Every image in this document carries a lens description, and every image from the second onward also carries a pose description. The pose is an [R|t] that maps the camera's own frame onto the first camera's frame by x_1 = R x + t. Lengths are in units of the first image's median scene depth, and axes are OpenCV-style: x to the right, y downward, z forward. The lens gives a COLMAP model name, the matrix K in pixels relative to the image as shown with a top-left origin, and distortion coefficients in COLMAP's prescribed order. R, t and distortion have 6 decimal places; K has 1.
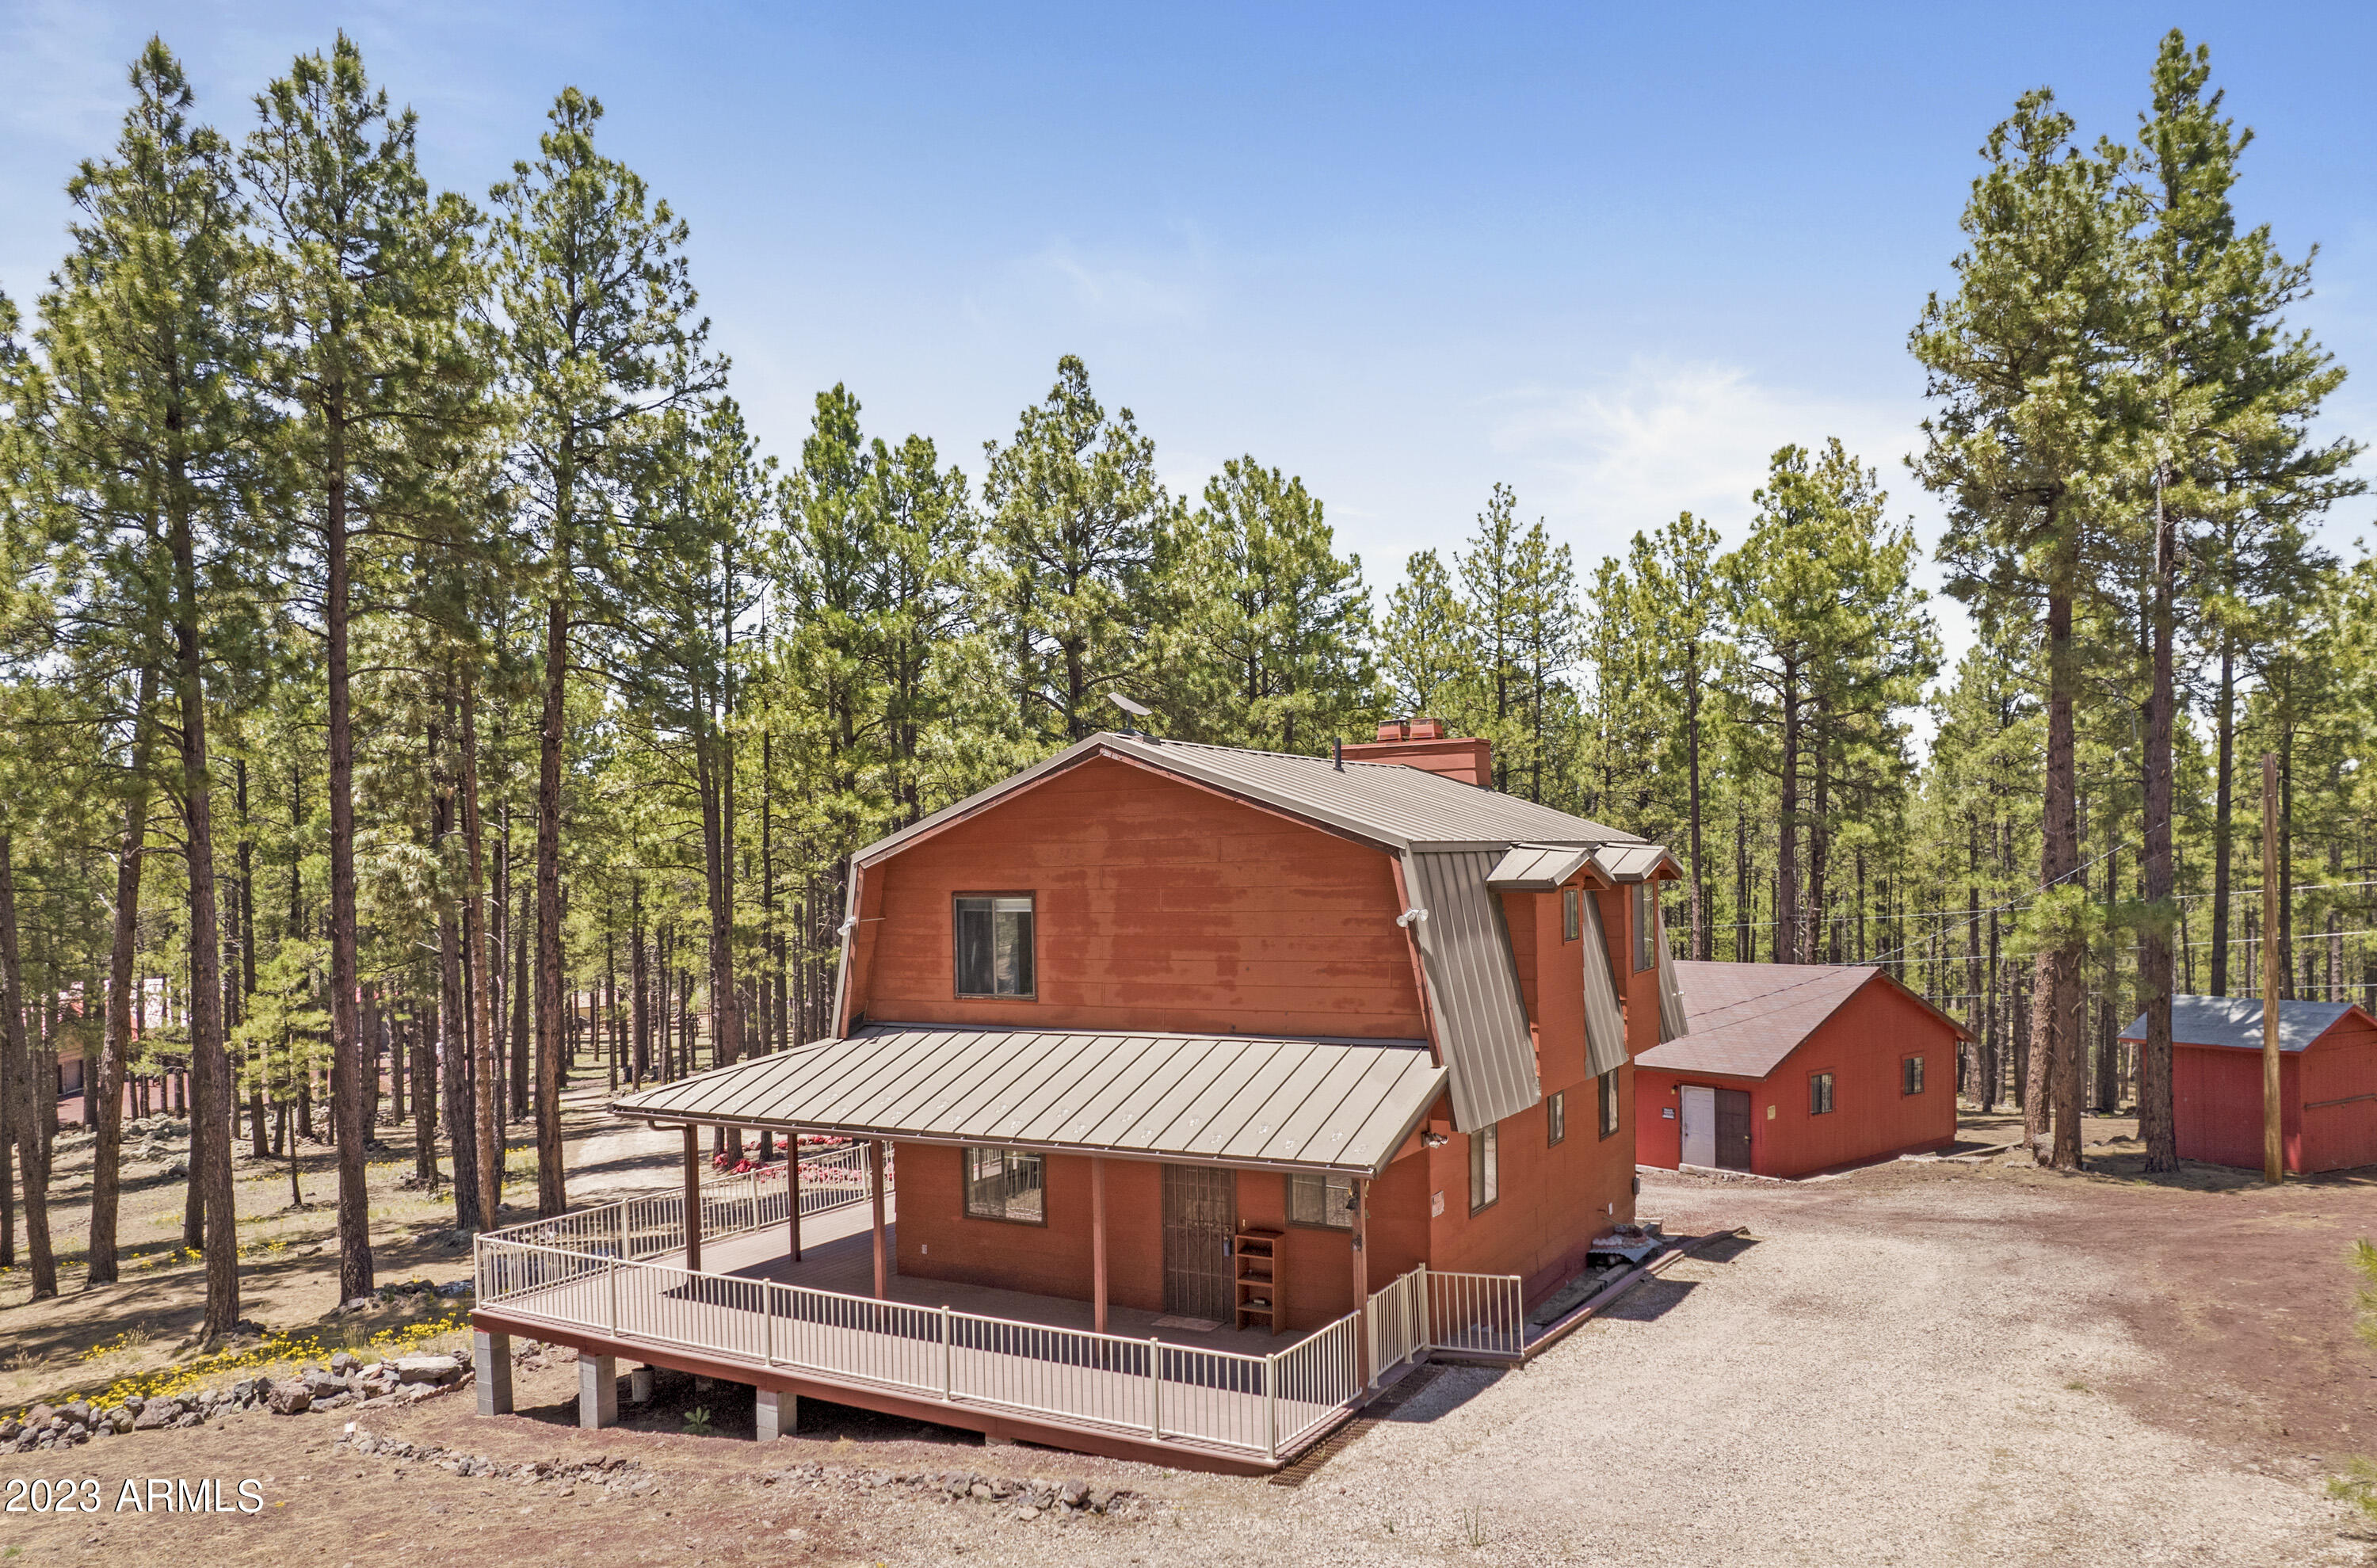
lens RADIAL K [[1539.6, 0, 1189.9], [0, 1539.6, 887.5], [0, 0, 1]] dist [-0.034695, -0.002807]
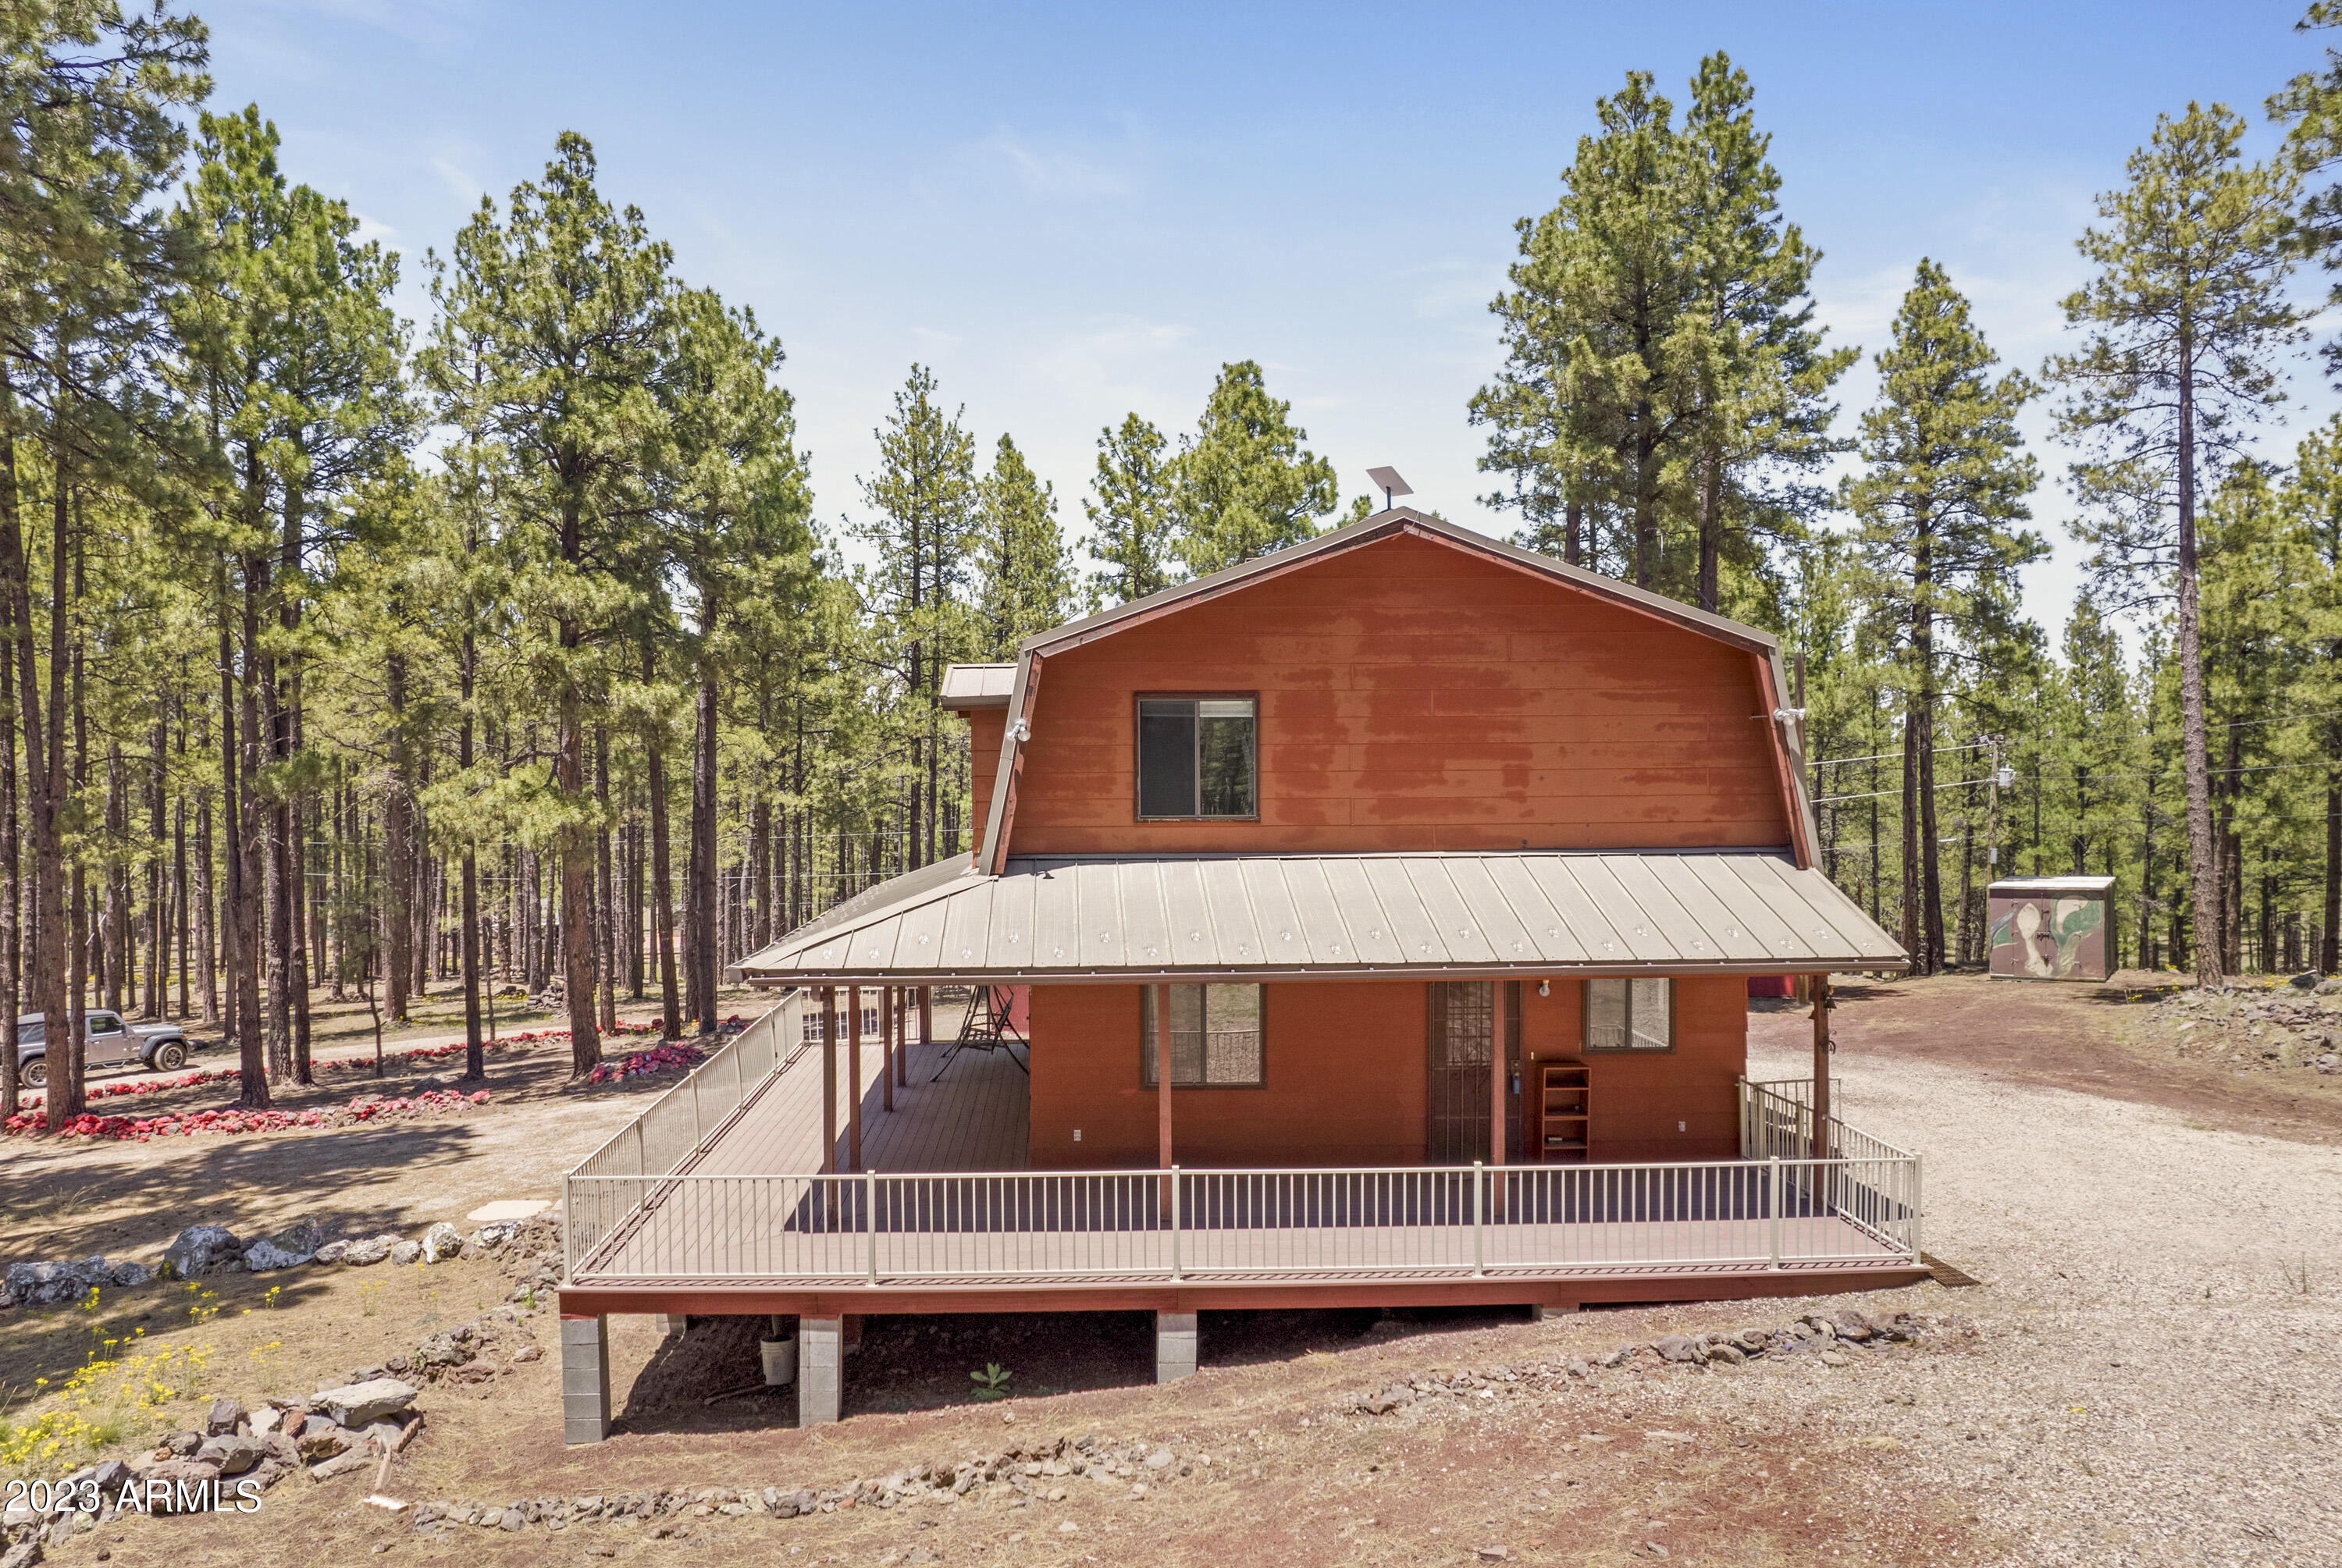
lens RADIAL K [[1540.6, 0, 1171.0], [0, 1540.6, 784.0], [0, 0, 1]] dist [-0.036898, 0.003539]
pose [[0.866258, 0.014331, 0.499391, -0.608124], [-0.008200, 0.999862, -0.014470, 0.070780], [-0.499529, 0.008439, 0.866256, 0.310436]]
